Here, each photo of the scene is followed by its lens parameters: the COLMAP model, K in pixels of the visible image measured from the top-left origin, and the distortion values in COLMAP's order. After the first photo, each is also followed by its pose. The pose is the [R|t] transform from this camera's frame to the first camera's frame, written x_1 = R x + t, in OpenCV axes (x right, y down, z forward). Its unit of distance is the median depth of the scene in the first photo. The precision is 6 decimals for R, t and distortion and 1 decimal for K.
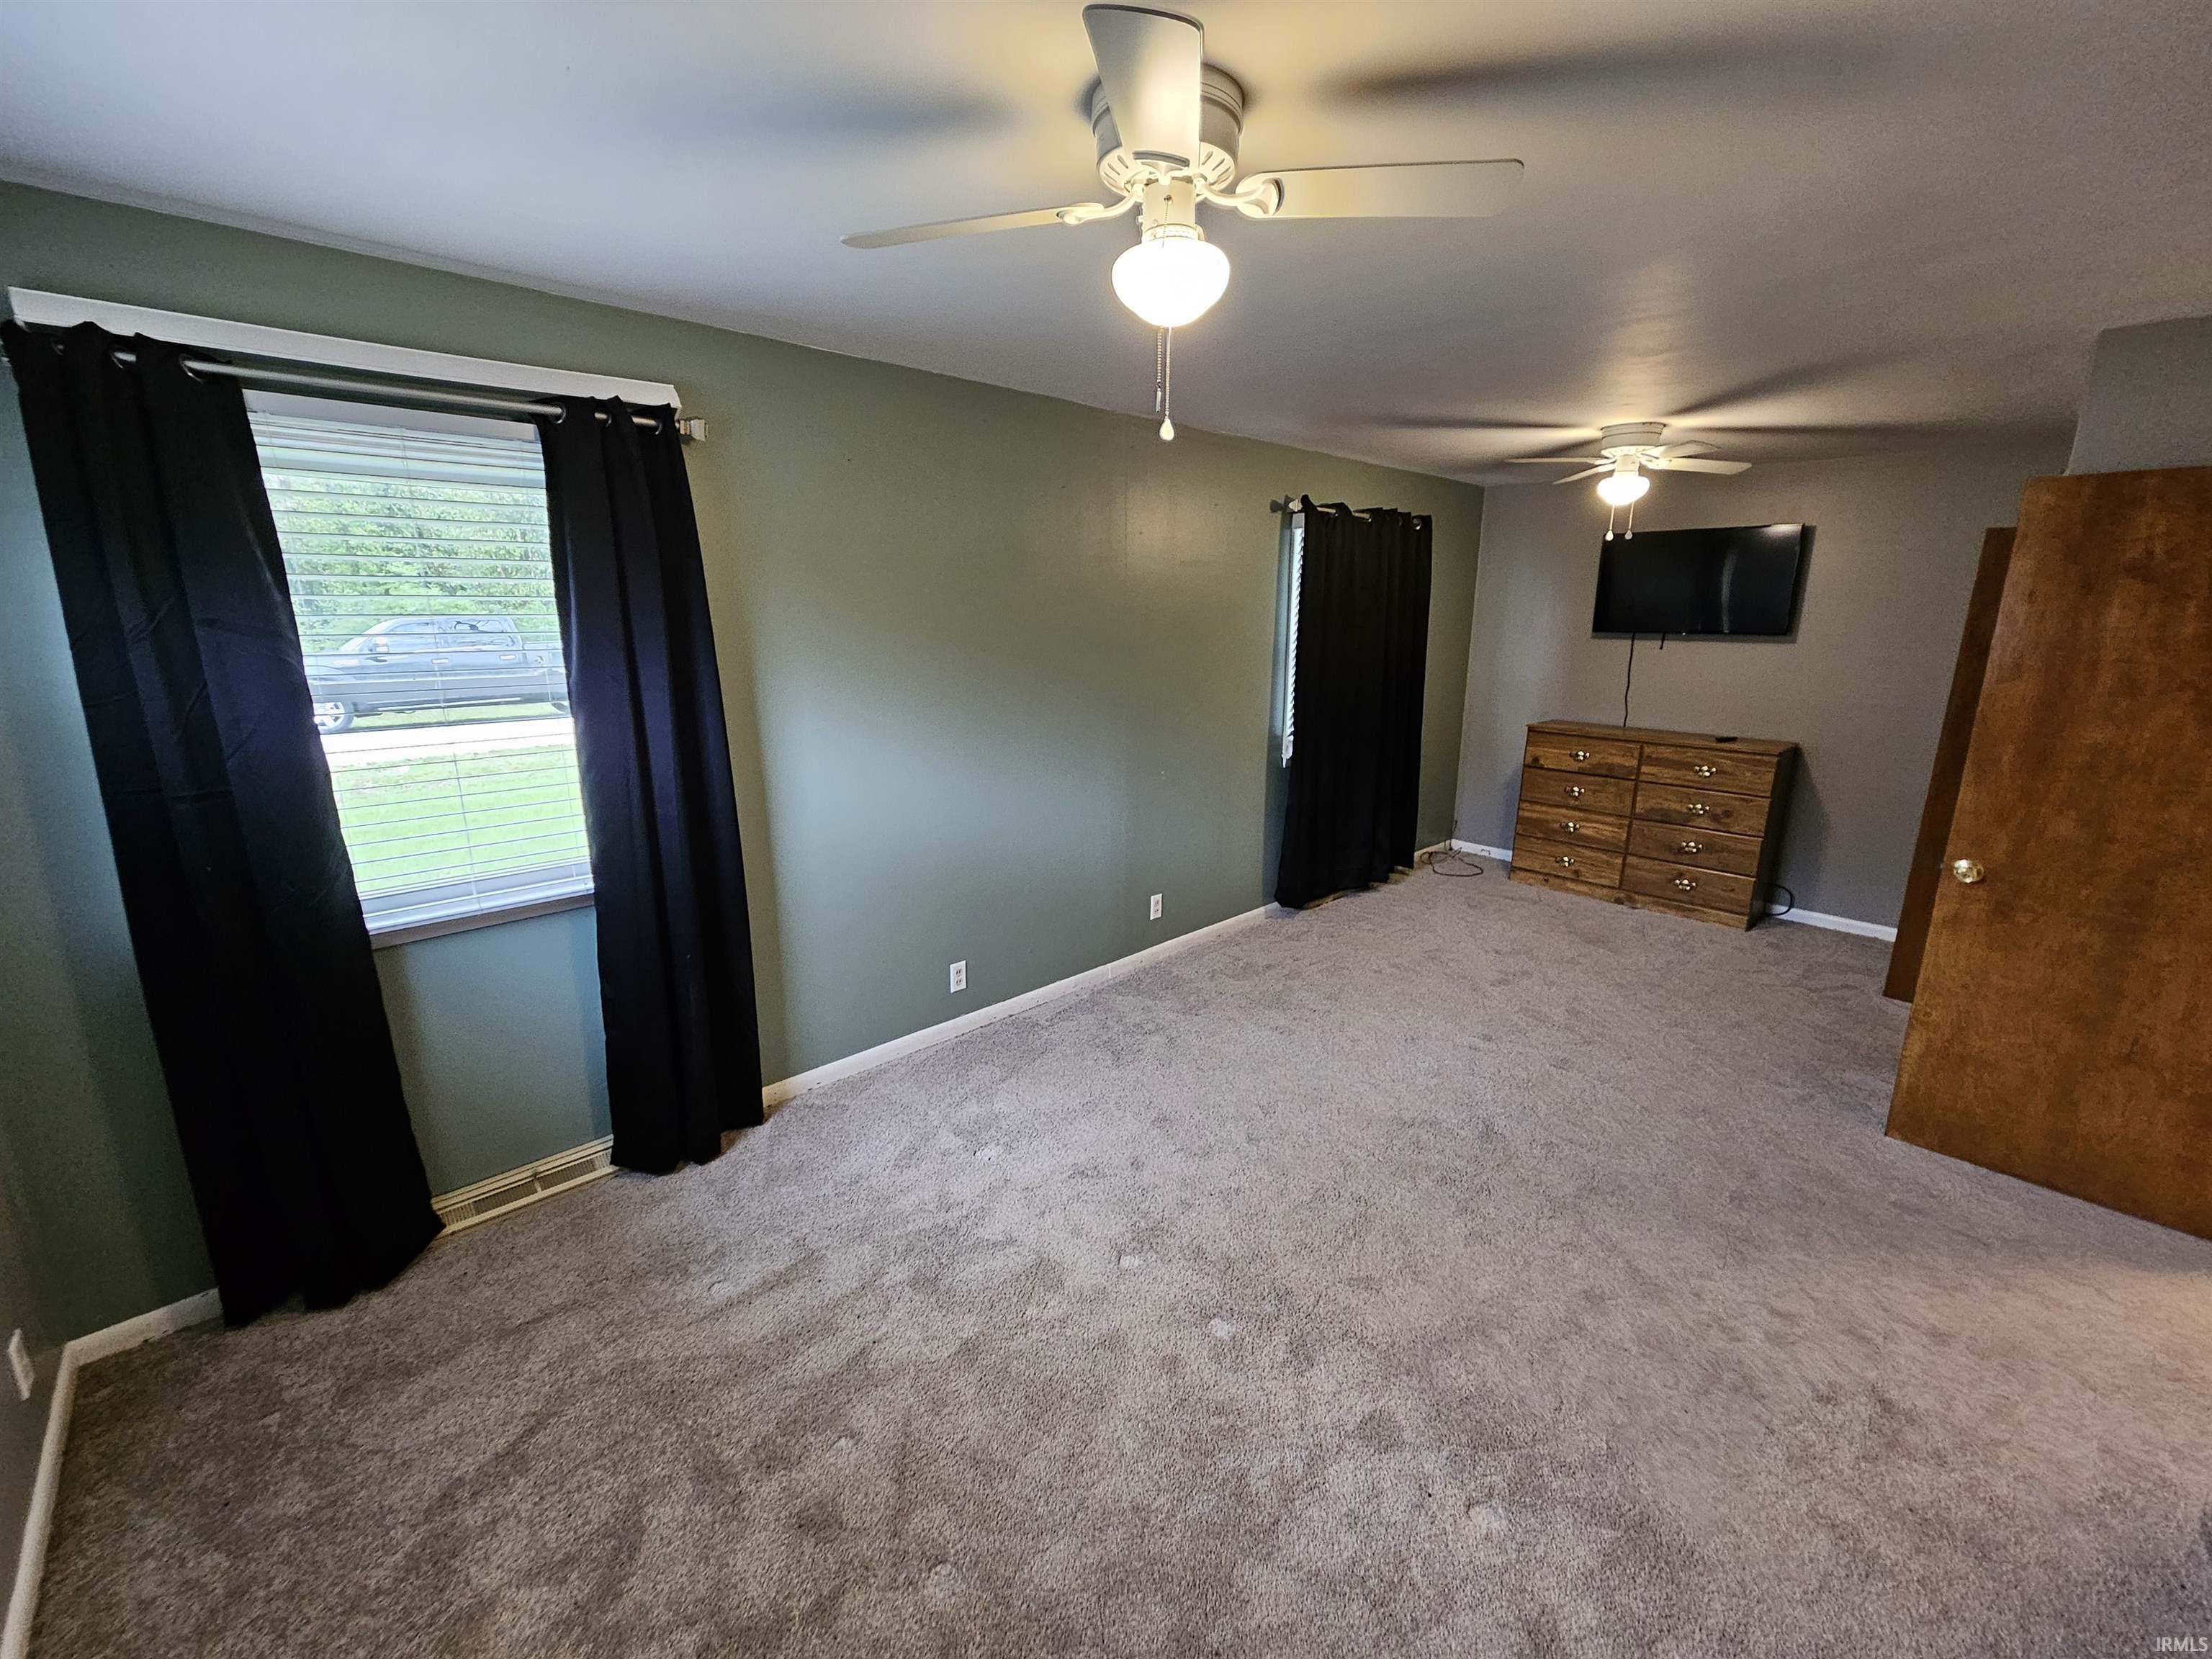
lens RADIAL K [[910.8, 0, 1111.1], [0, 910.8, 818.7], [0, 0, 1]] dist [0.002257, -0.000865]
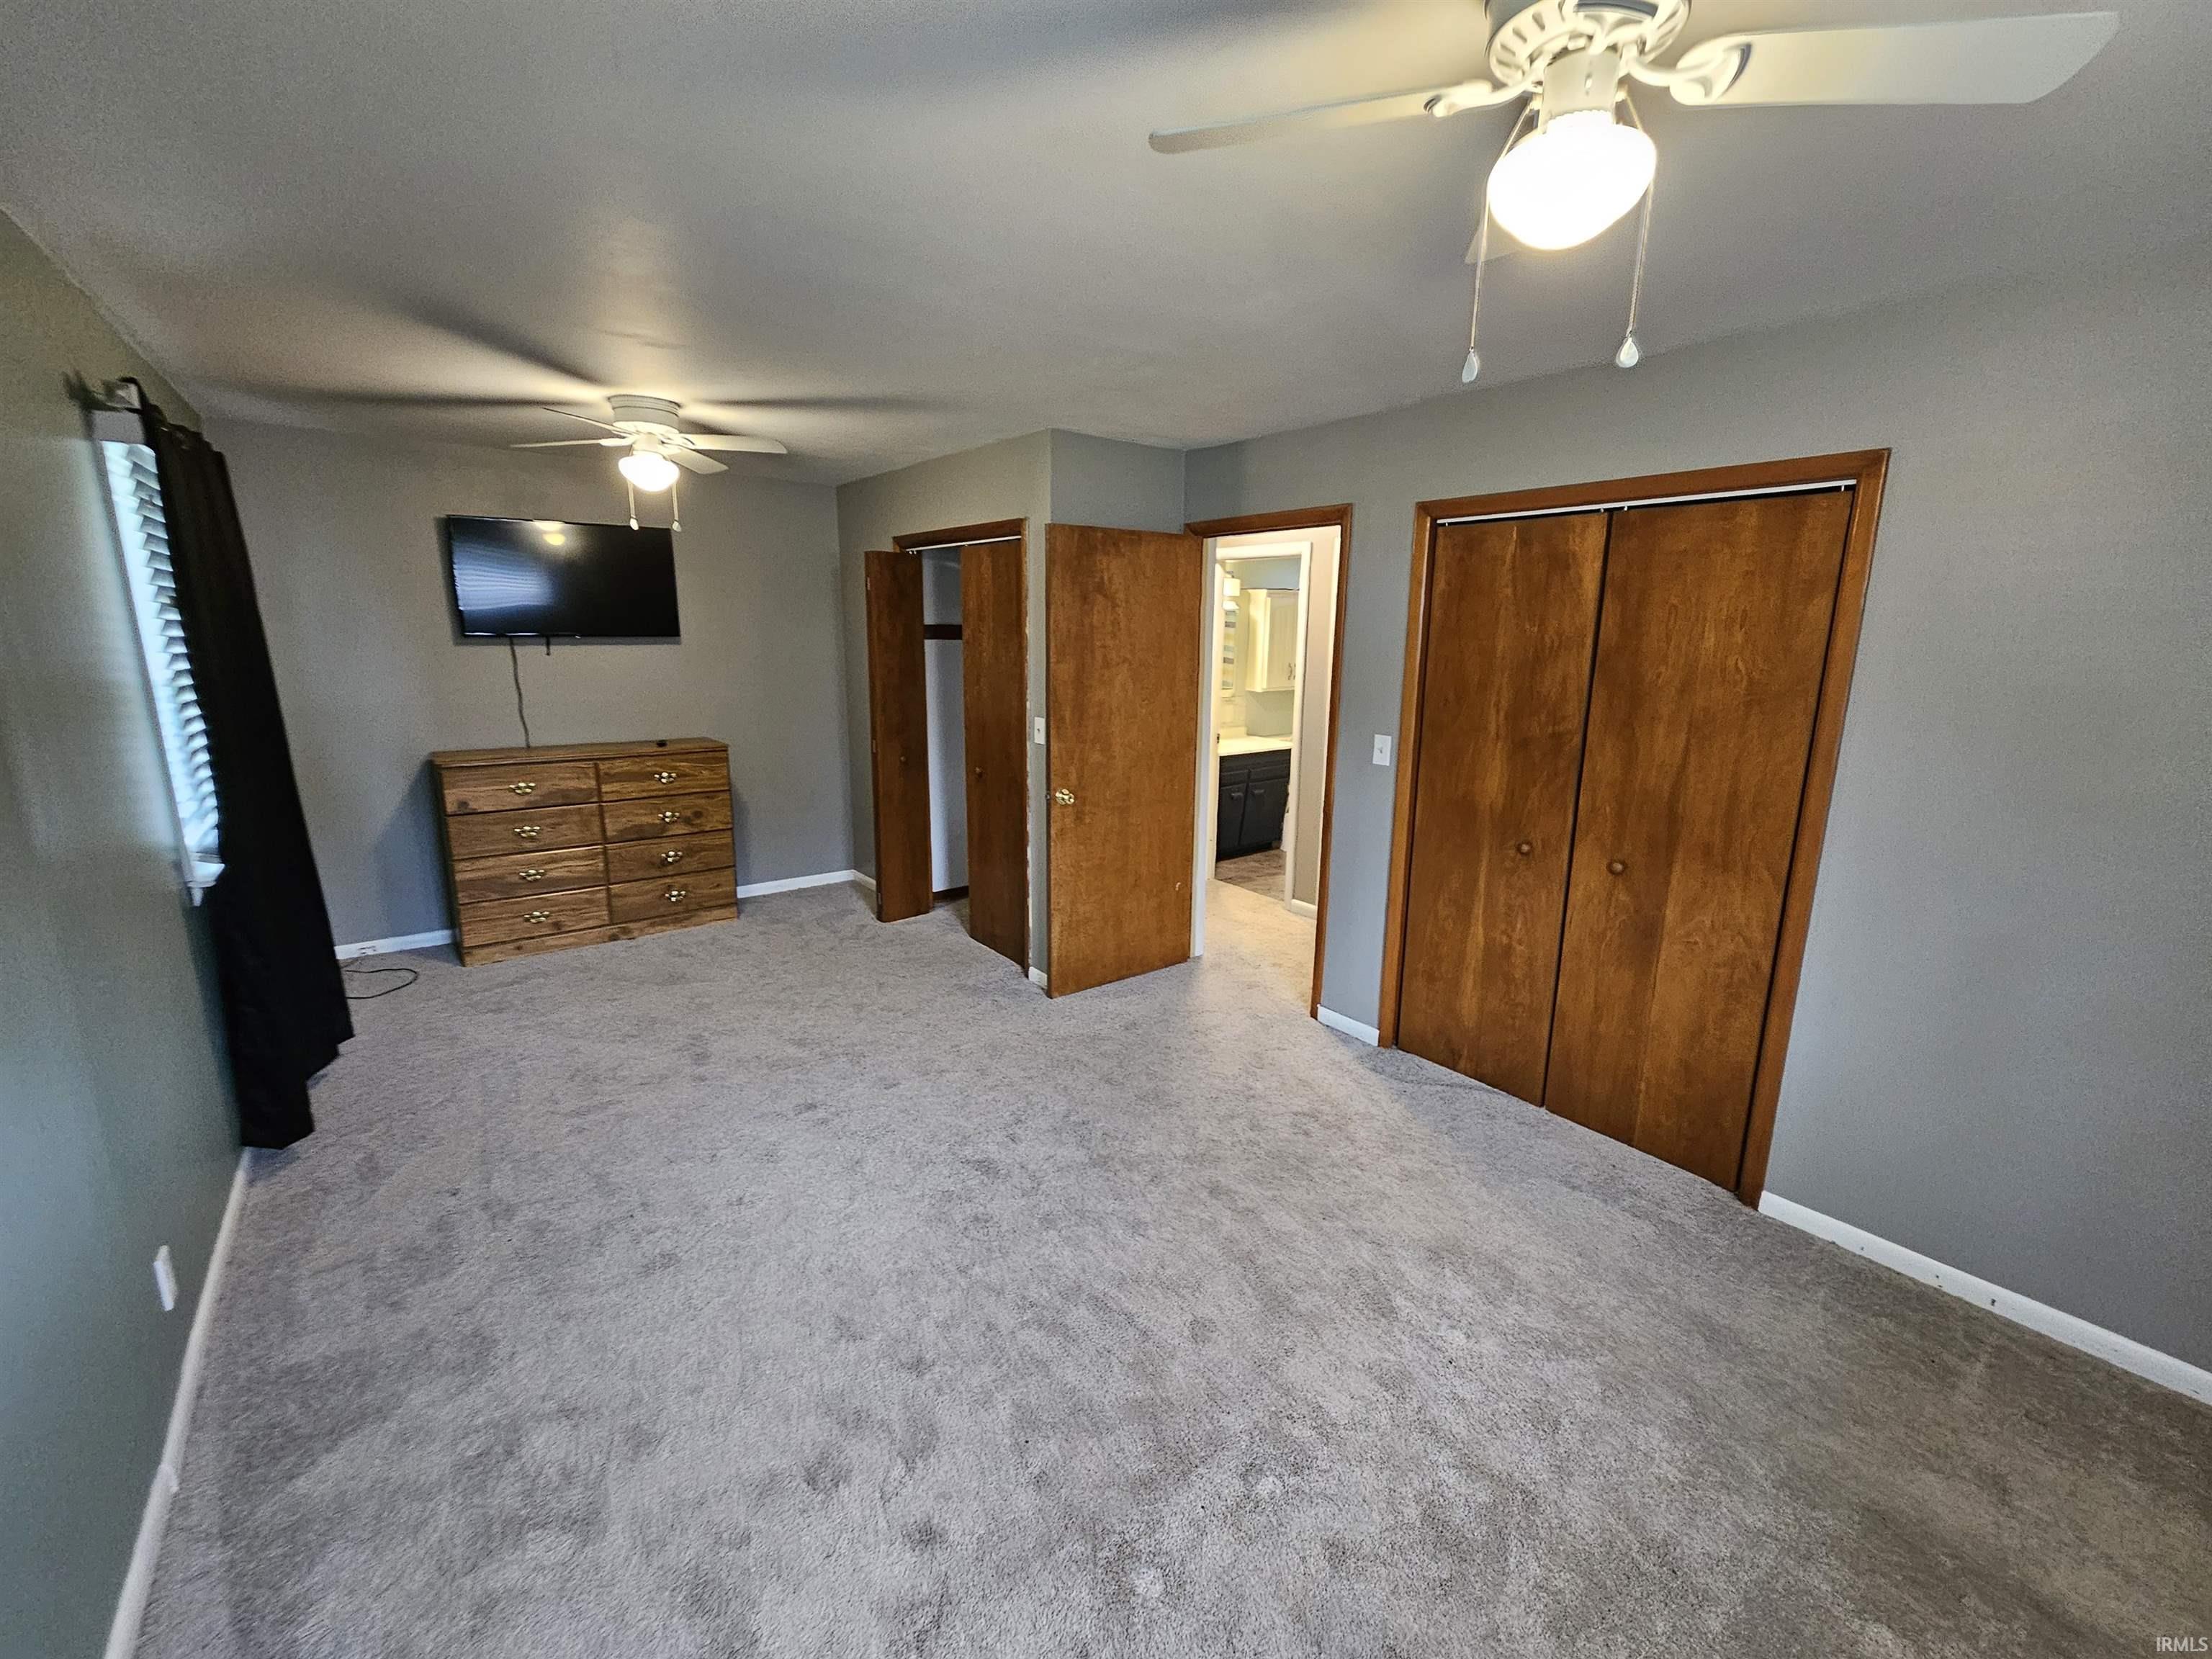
lens RADIAL K [[910.8, 0, 1111.1], [0, 910.8, 818.7], [0, 0, 1]] dist [0.002257, -0.000865]
pose [[0.104210, -0.209568, 0.972225, -0.250695], [0.212589, 0.959648, 0.184071, -0.087486], [-0.971569, 0.187502, 0.144557, 0.404962]]
